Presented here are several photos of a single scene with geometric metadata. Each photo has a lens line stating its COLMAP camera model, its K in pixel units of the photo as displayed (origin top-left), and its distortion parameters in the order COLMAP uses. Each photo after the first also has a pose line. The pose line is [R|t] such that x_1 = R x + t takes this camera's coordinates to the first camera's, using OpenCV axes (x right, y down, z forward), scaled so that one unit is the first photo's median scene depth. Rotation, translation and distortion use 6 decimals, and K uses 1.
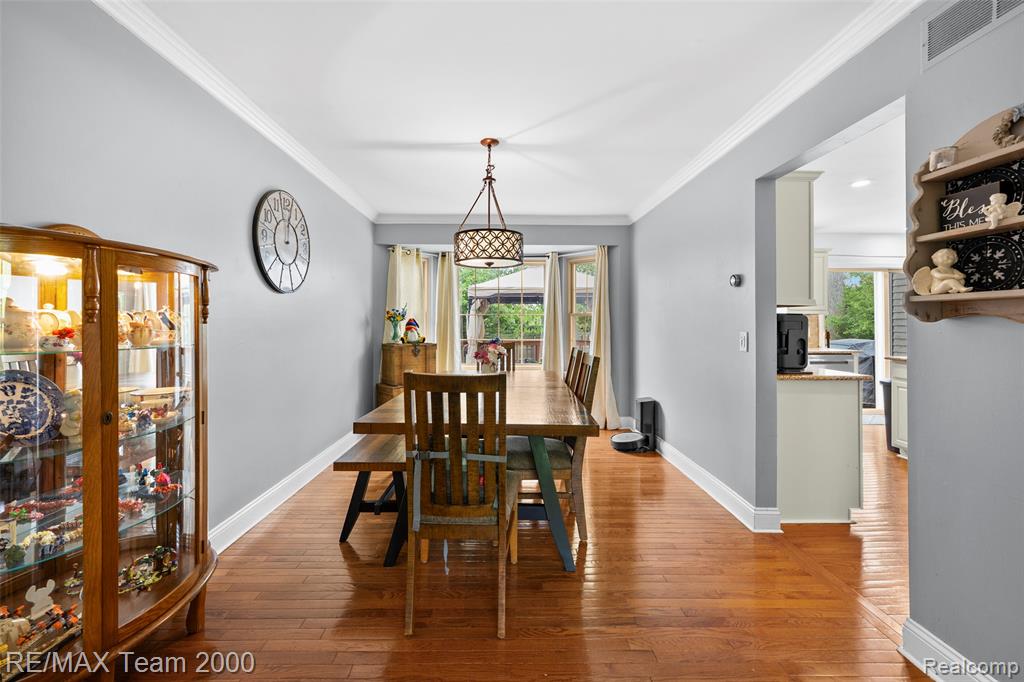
lens RADIAL K [[406.6, 0, 507.1], [0, 406.6, 327.0], [0, 0, 1]] dist [-0.000062, 0.000224]
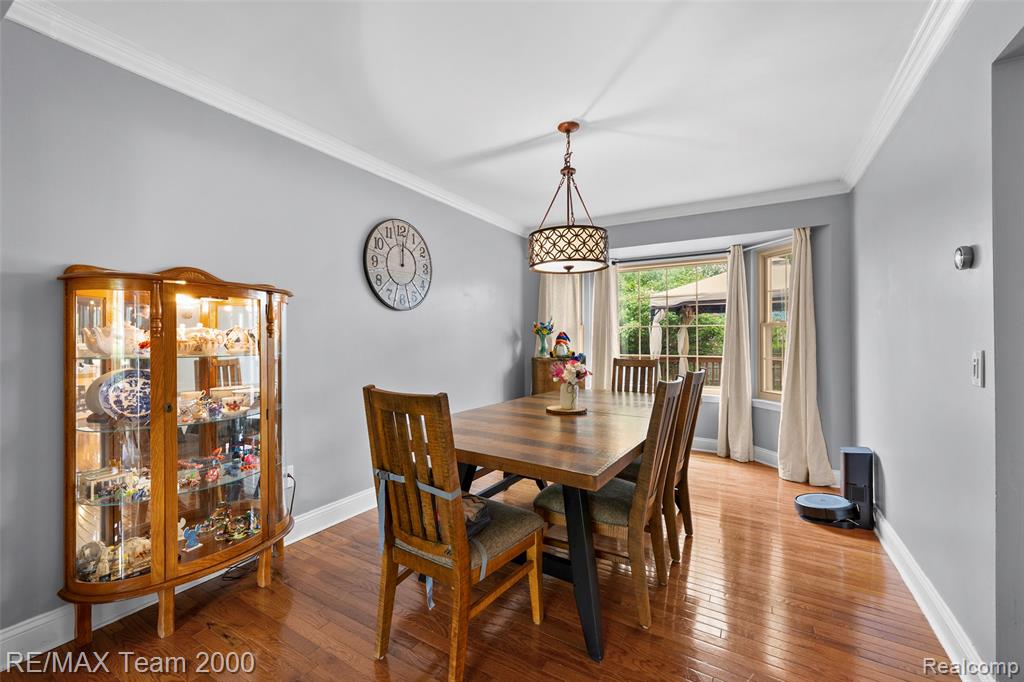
lens RADIAL K [[414.6, 0, 512.0], [0, 414.6, 341.0], [0, 0, 1]] dist [-0.001229, -0.000141]
pose [[0.852468, 0.002062, -0.522775, 0.312057], [-0.001489, 0.999998, 0.001516, -0.000907], [0.522777, -0.000514, 0.852469, 0.185637]]
